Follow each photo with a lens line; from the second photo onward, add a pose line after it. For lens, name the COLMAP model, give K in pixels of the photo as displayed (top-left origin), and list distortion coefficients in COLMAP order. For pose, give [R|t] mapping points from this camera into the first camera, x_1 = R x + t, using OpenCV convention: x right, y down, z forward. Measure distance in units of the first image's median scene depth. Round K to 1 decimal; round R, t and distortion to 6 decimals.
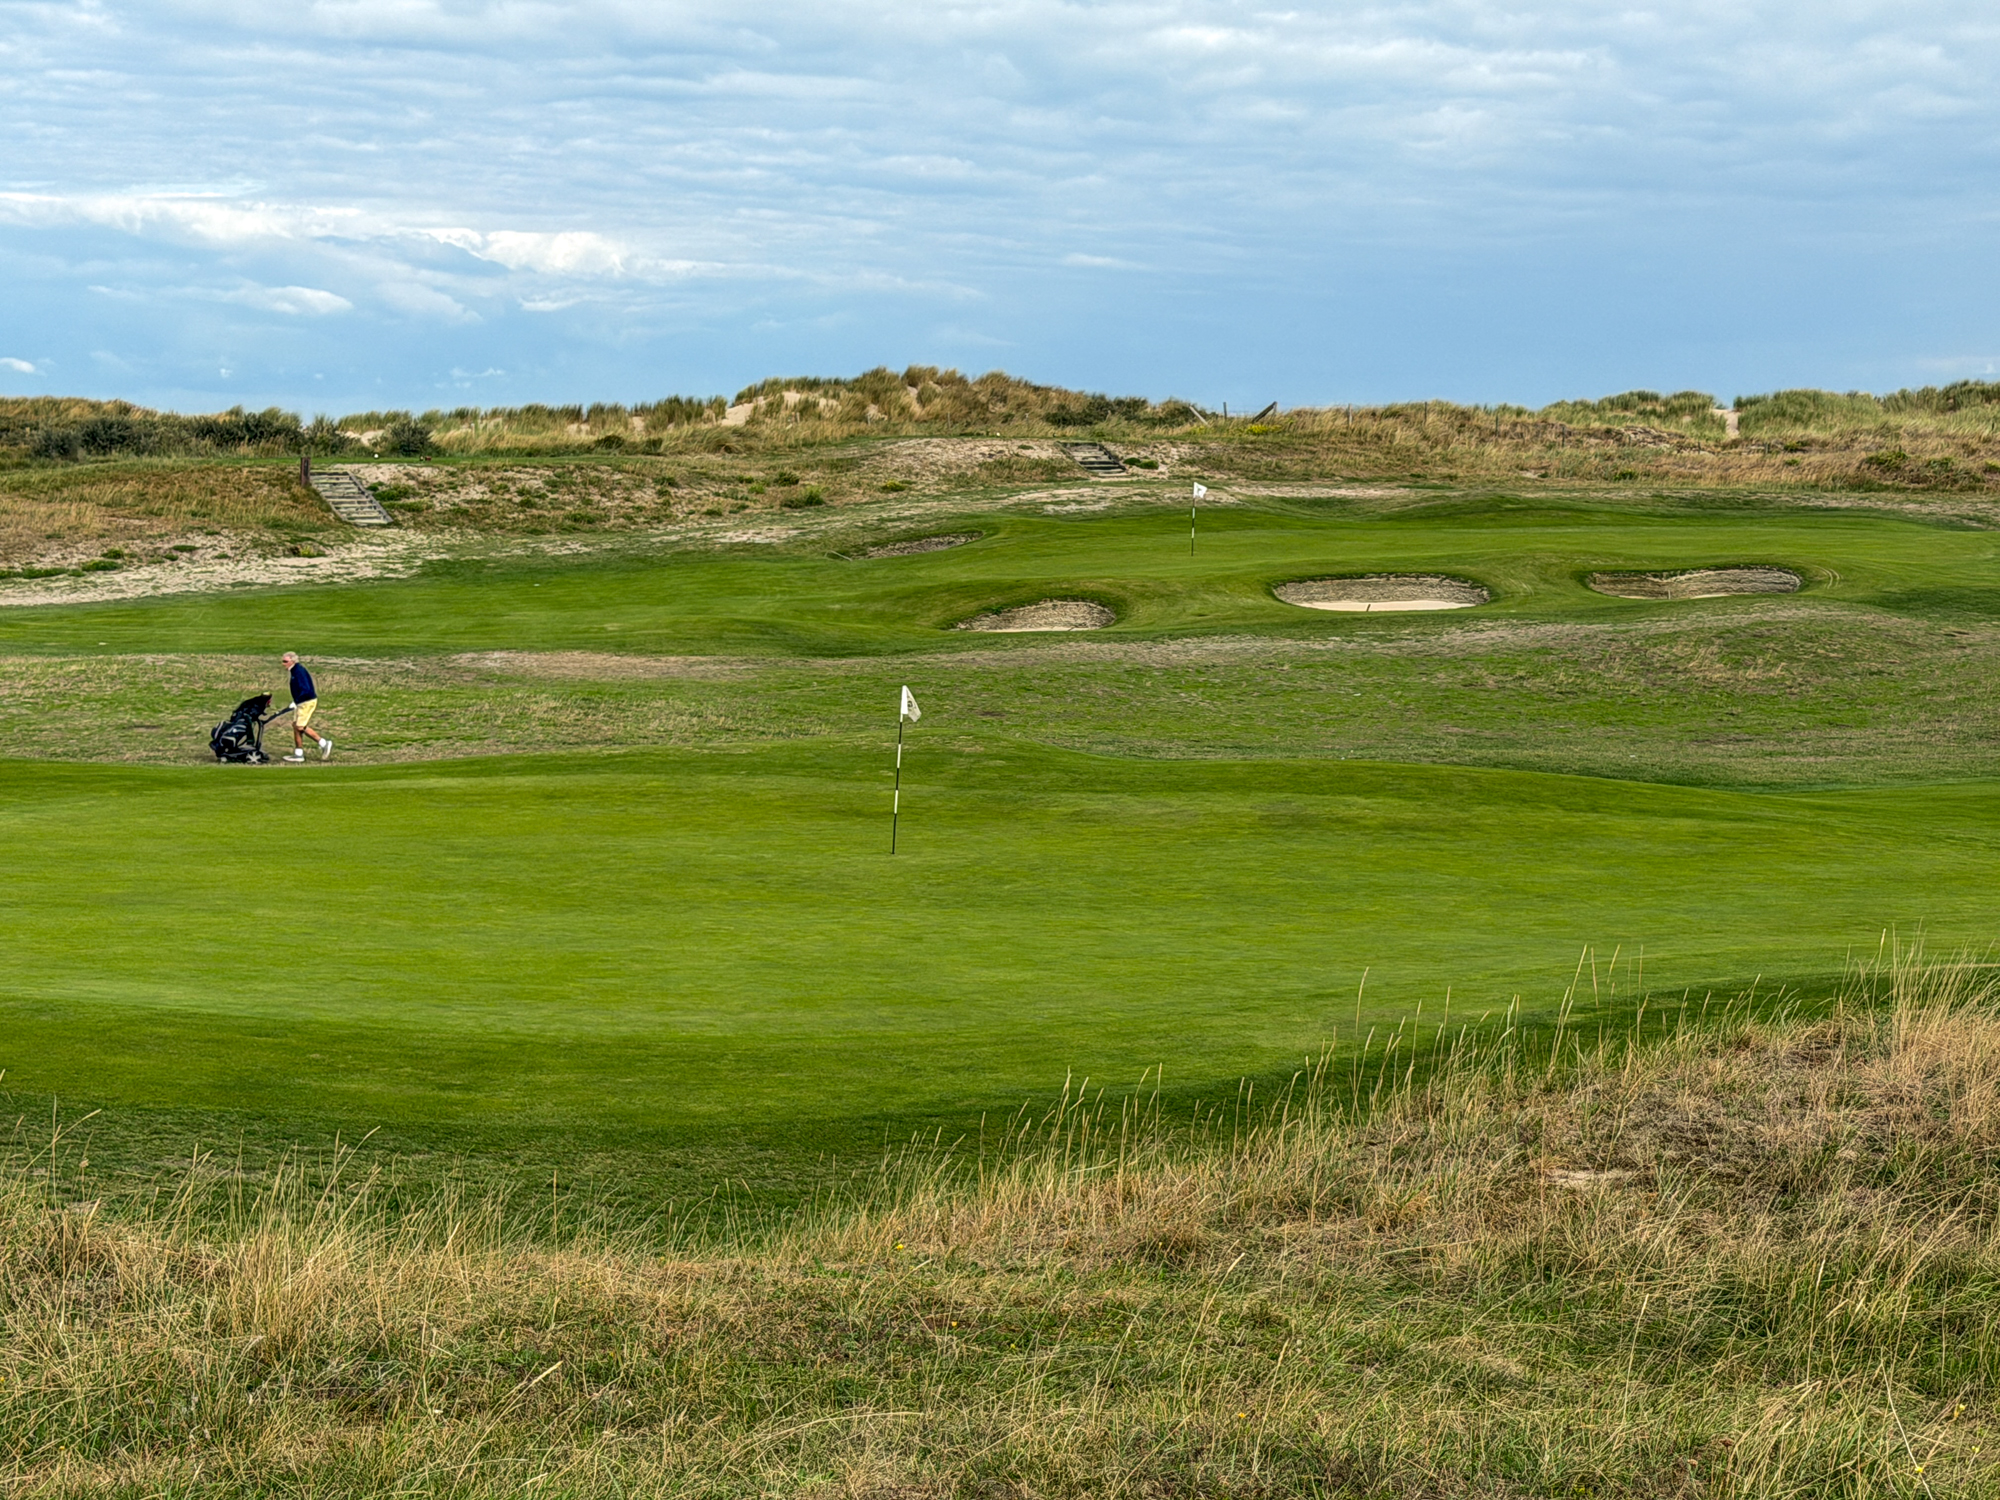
lens RADIAL K [[3675.9, 0, 999.1], [0, 3675.9, 752.1], [0, 0, 1]] dist [0.044830, 0.000000]
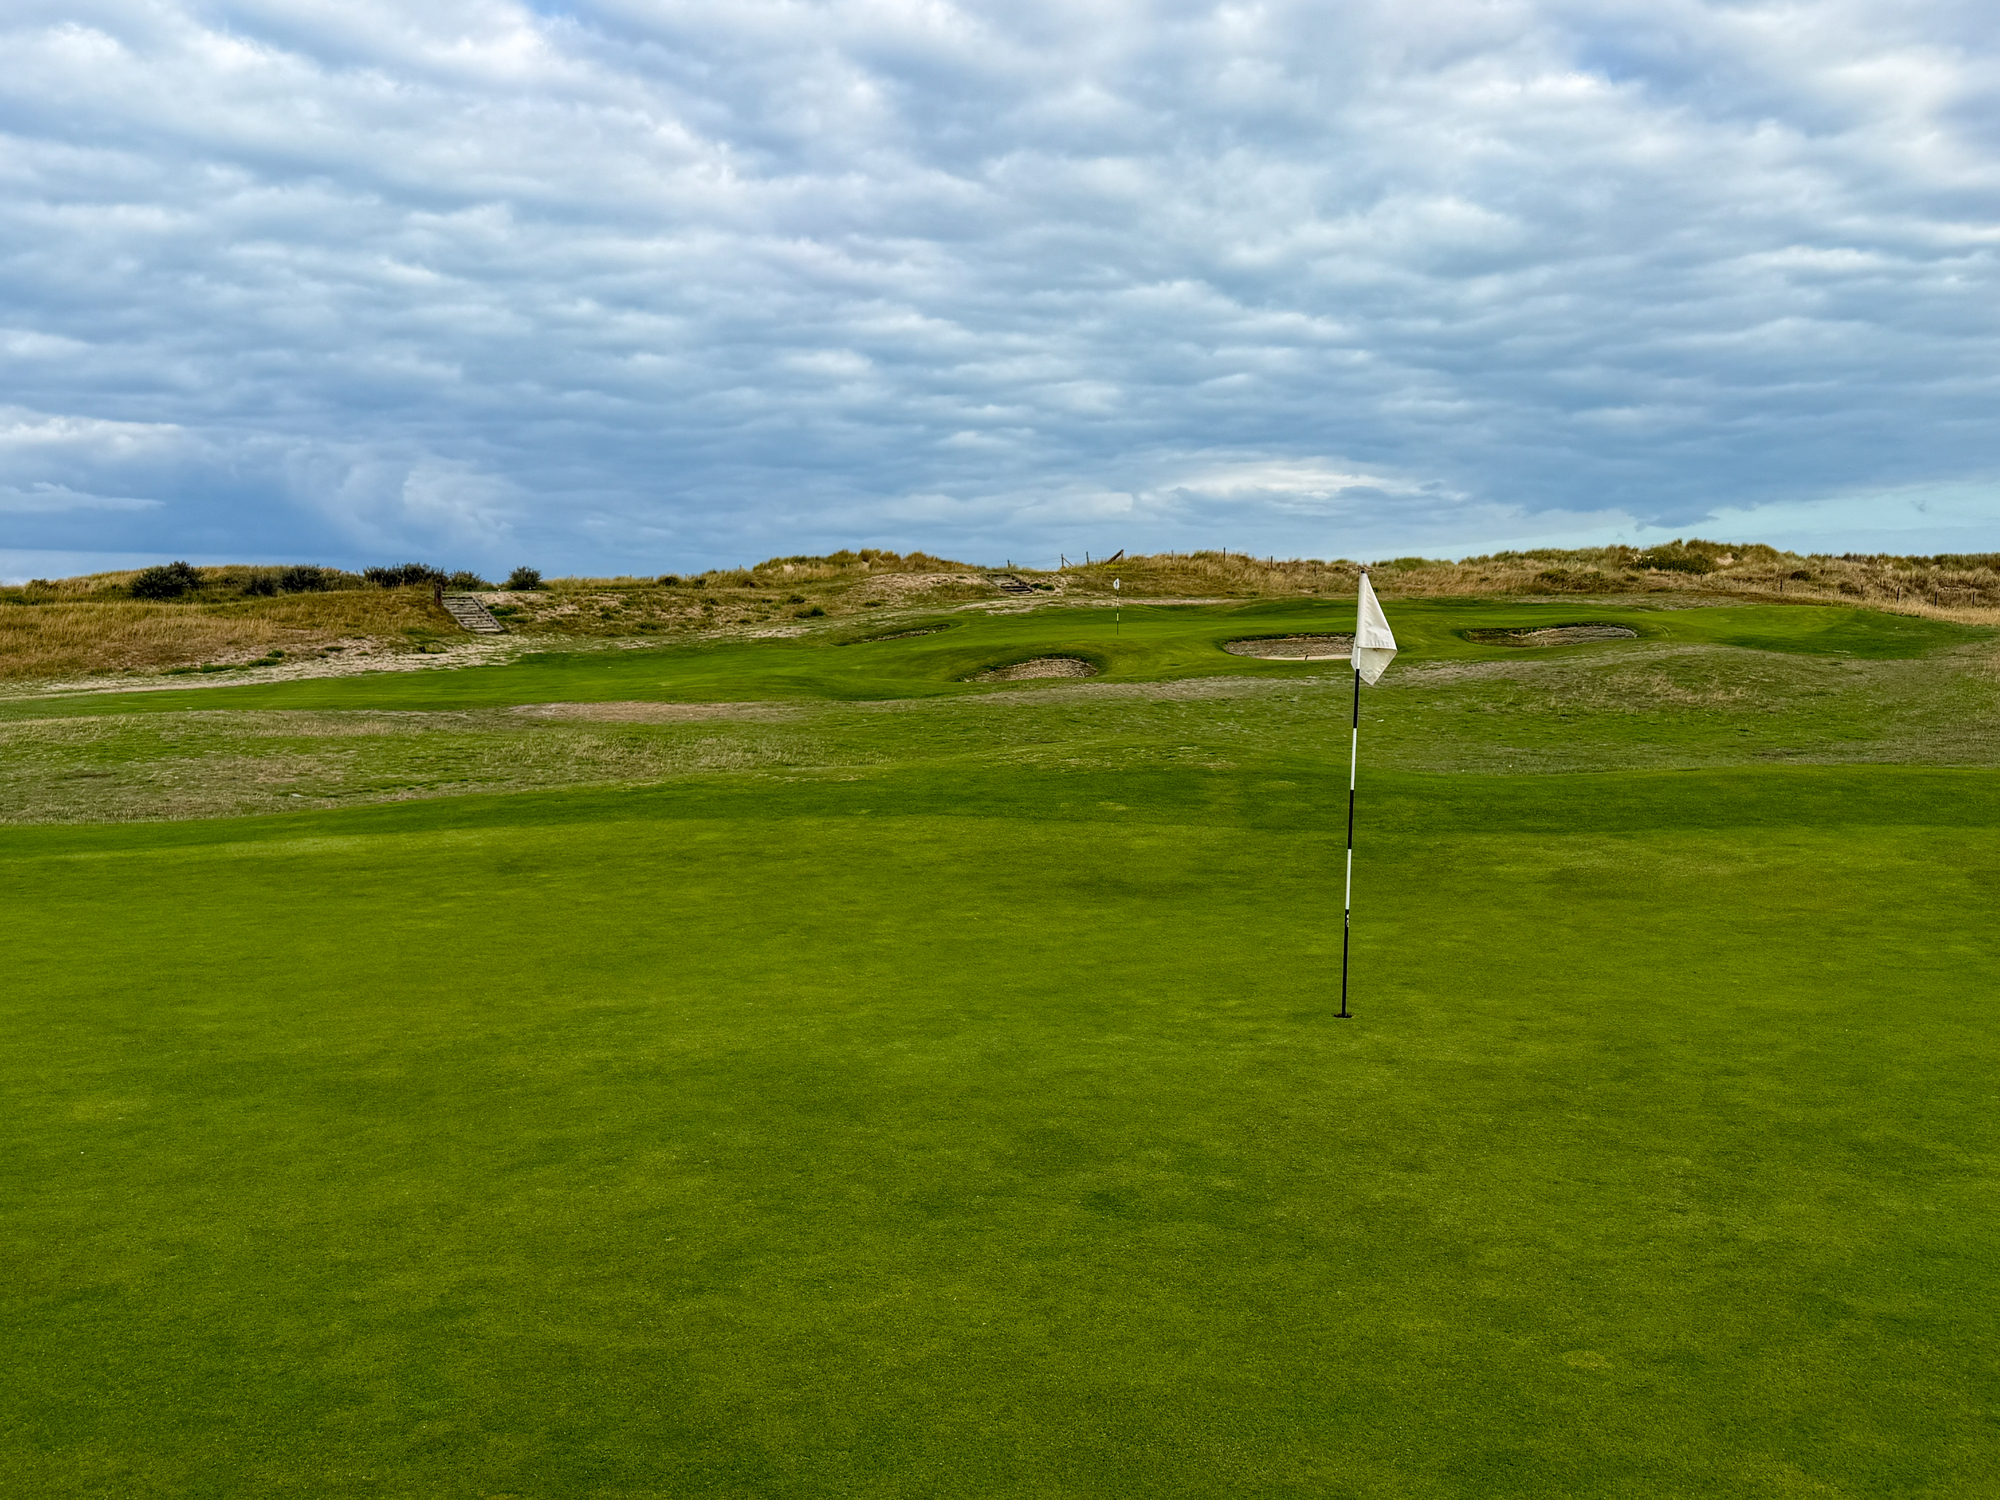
lens RADIAL K [[1917.3, 0, 1002.3], [0, 1917.3, 739.2], [0, 0, 1]] dist [0.110808, 0.000000]
pose [[0.997865, -0.023639, 0.060883, -0.028043], [0.025351, 0.999300, -0.027499, 0.001257], [-0.060190, 0.028984, 0.997766, 0.296064]]
